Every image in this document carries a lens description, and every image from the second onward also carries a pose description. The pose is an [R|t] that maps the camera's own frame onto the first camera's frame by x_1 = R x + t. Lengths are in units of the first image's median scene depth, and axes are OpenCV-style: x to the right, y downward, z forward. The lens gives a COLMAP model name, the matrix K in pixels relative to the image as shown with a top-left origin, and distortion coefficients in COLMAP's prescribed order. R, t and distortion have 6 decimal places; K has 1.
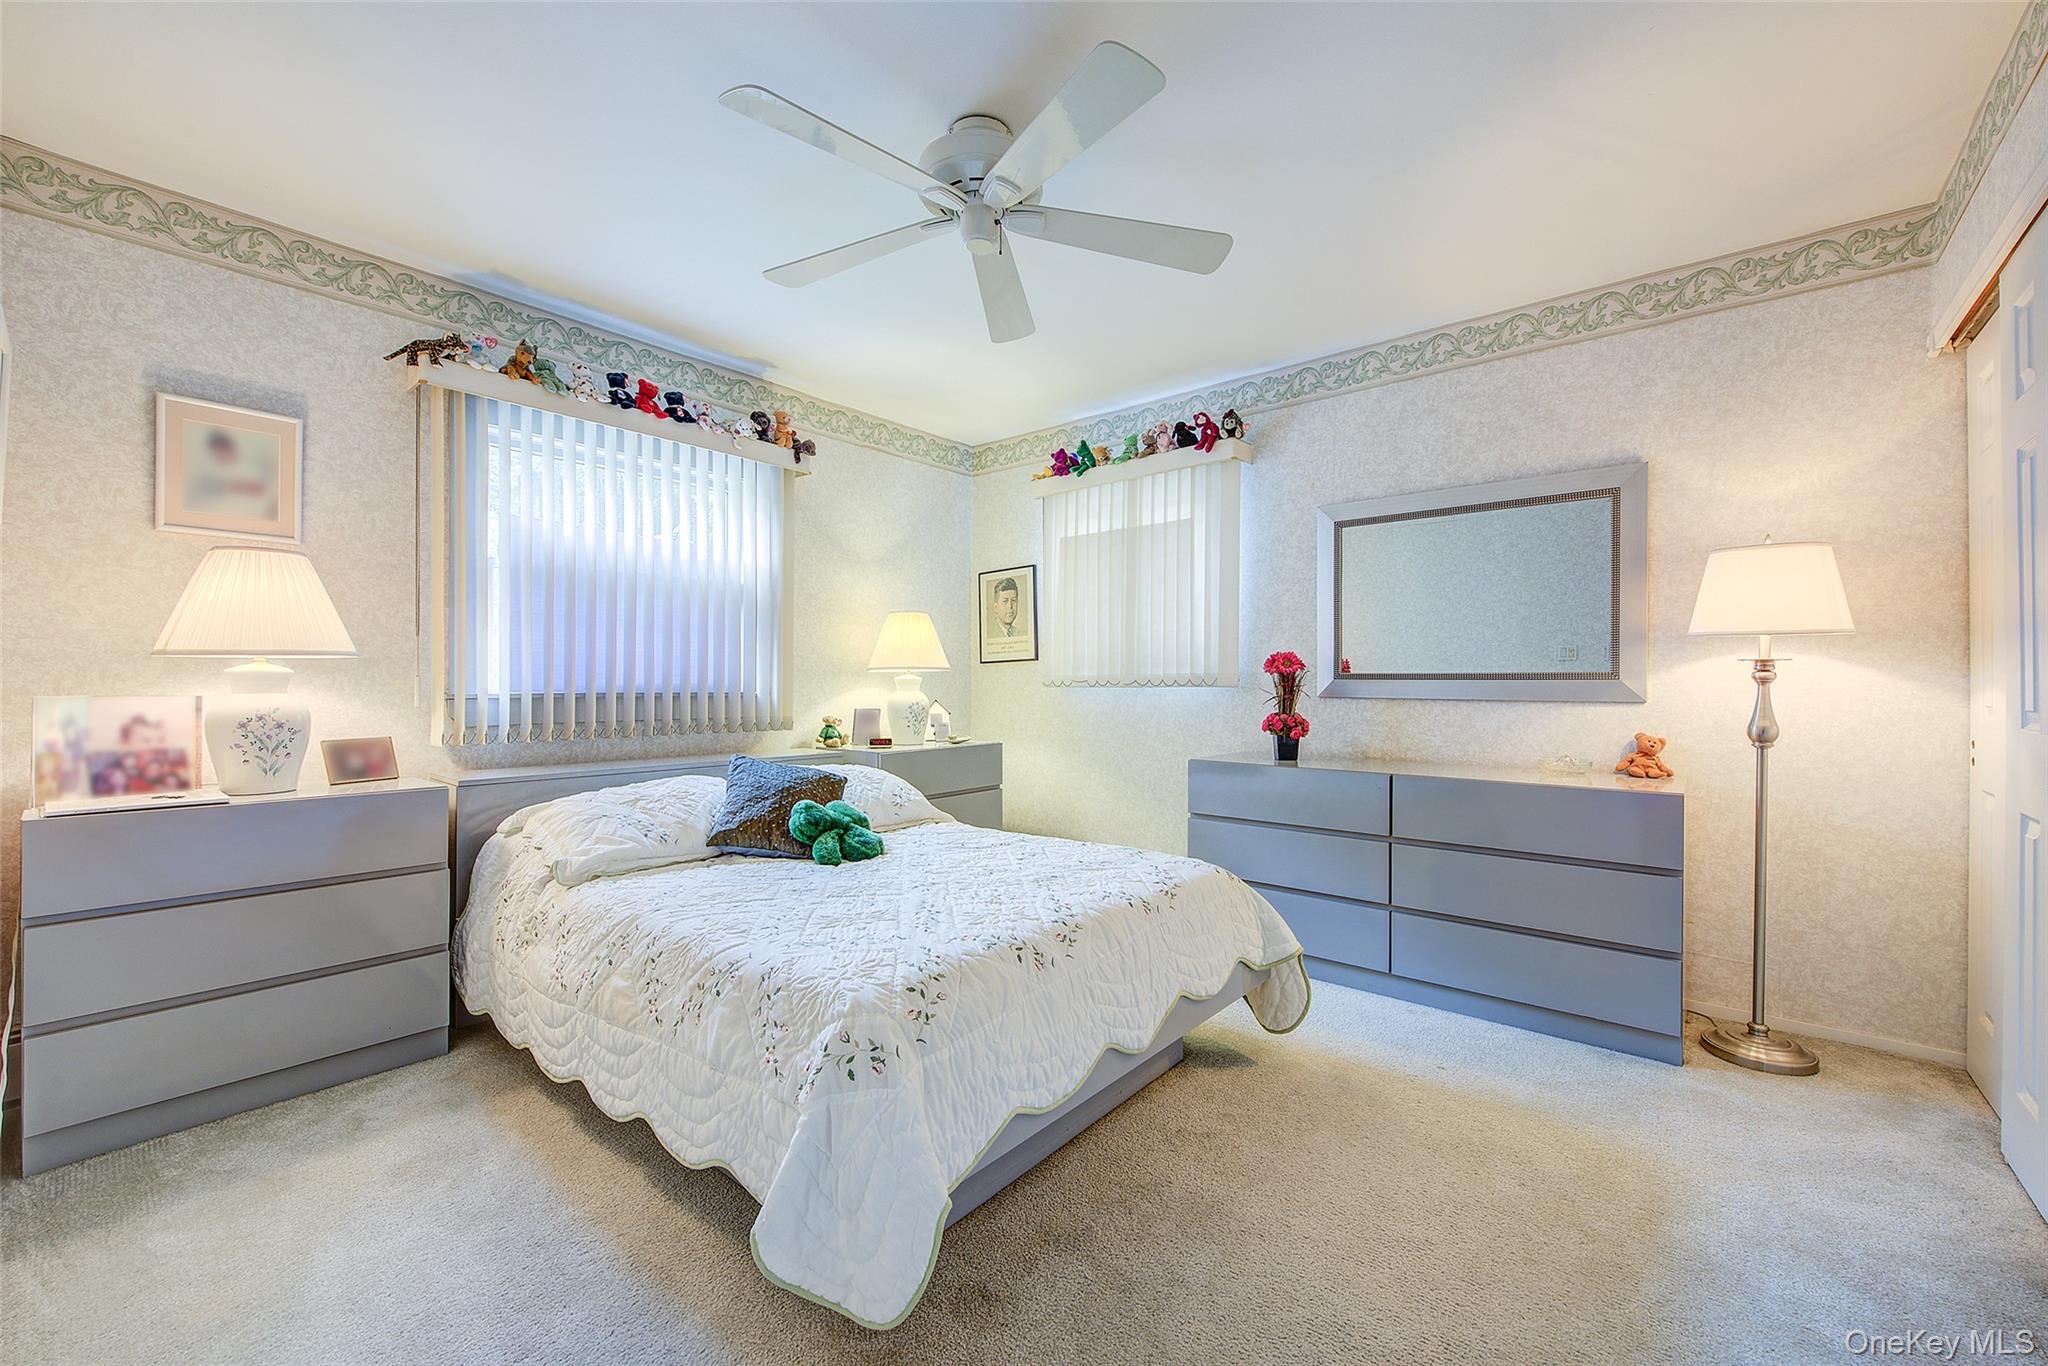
lens RADIAL K [[811.7, 0, 1015.0], [0, 811.7, 681.0], [0, 0, 1]] dist [0.000635, -0.002035]
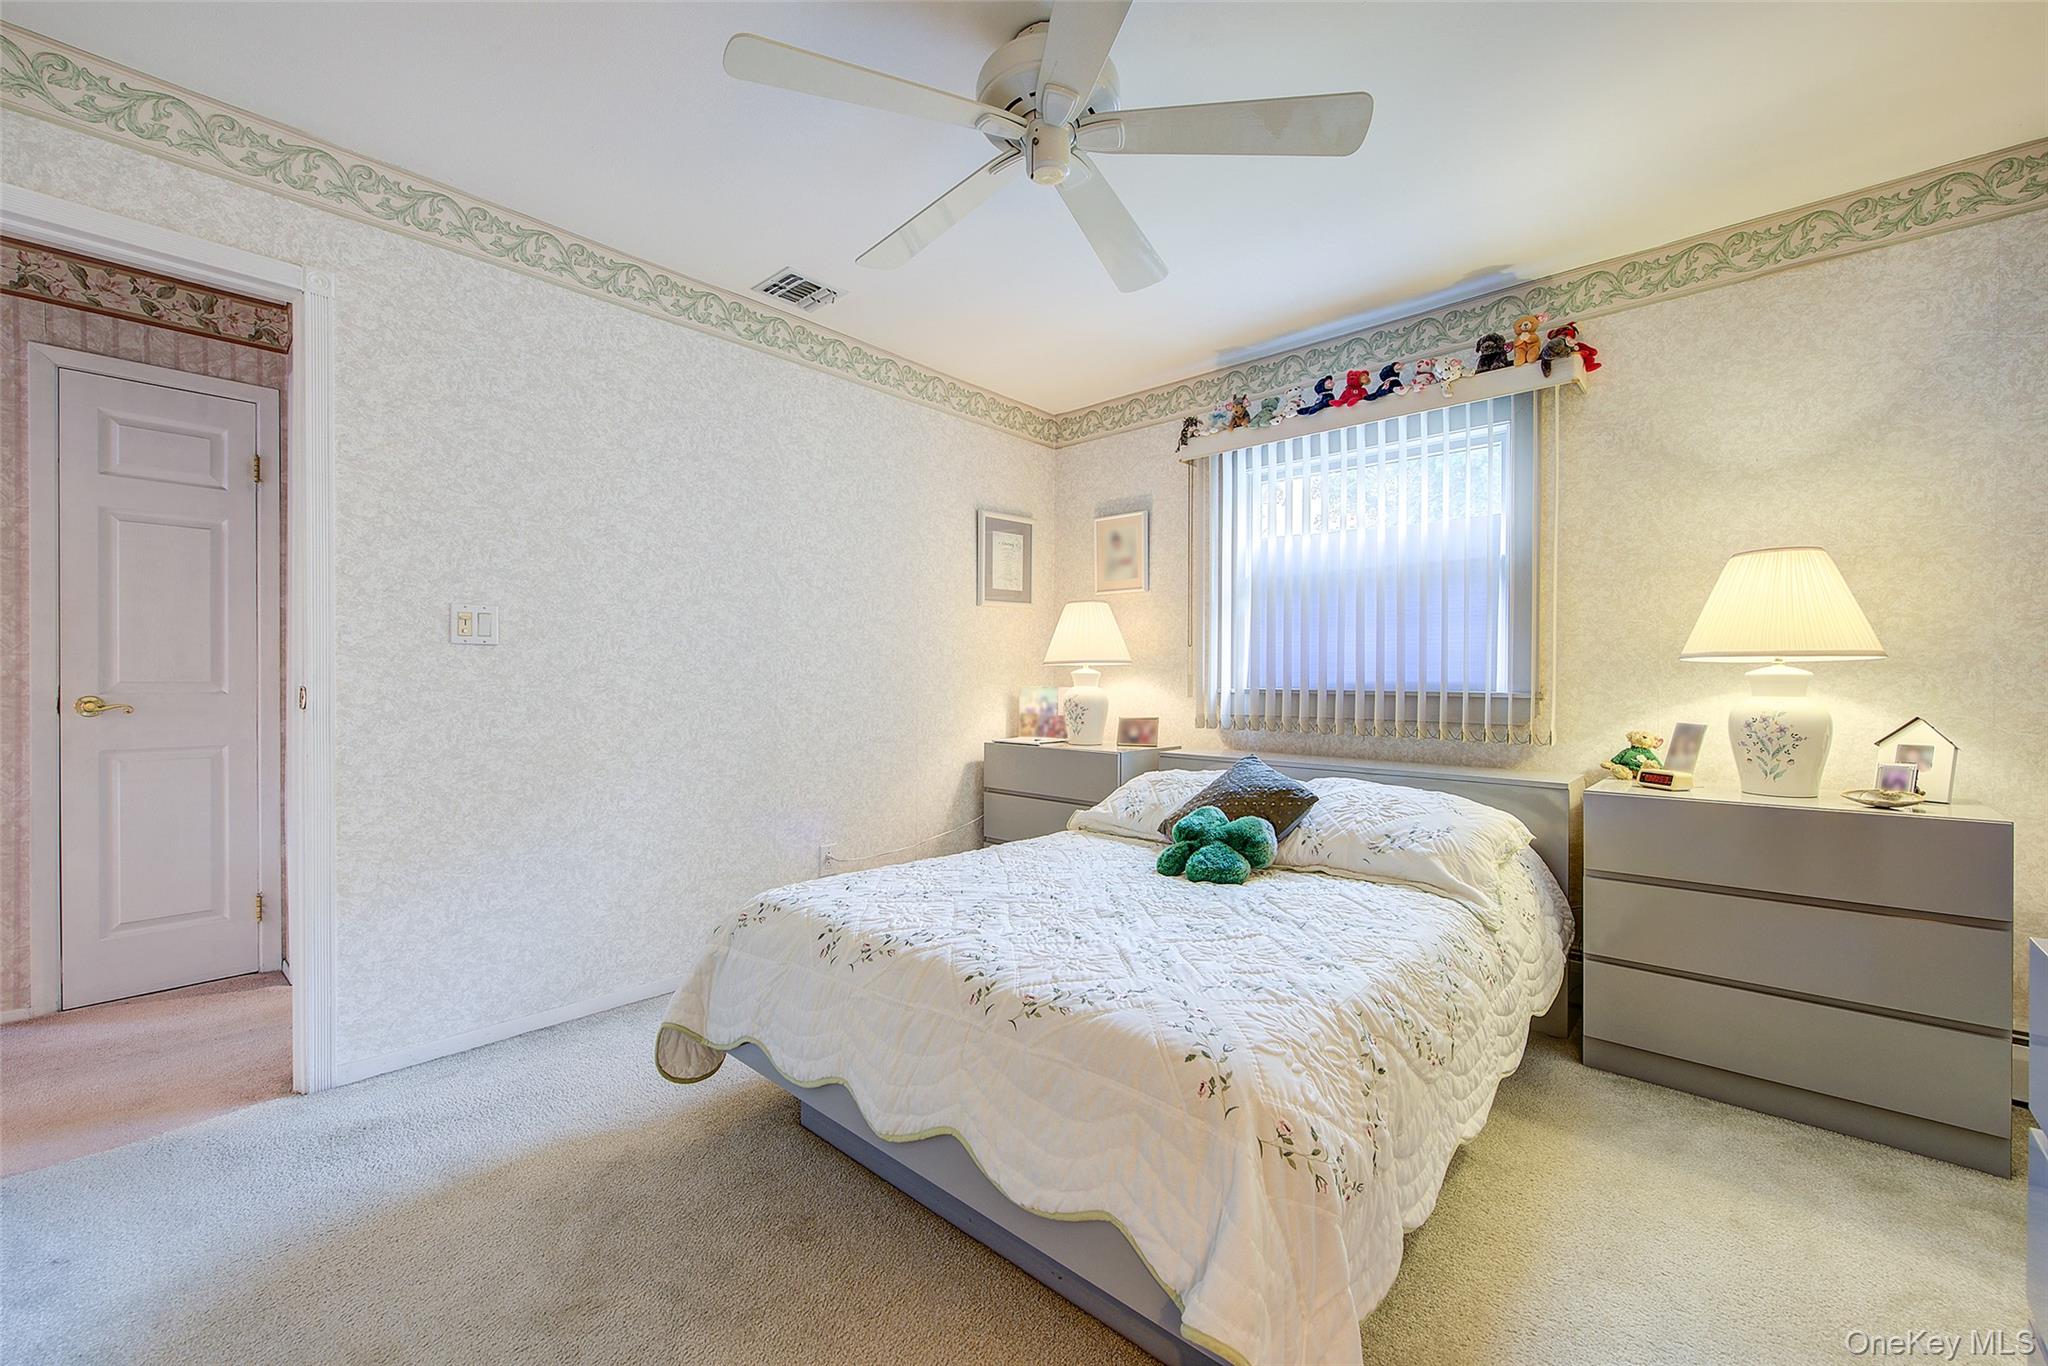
lens RADIAL K [[811.7, 0, 1014.8], [0, 811.7, 683.3], [0, 0, 1]] dist [0.000635, -0.002035]
pose [[-0.034740, 0.000469, -0.999396, 0.546466], [-0.002759, 0.999996, 0.000566, 0.006040], [0.999393, 0.002777, -0.034739, 0.644466]]
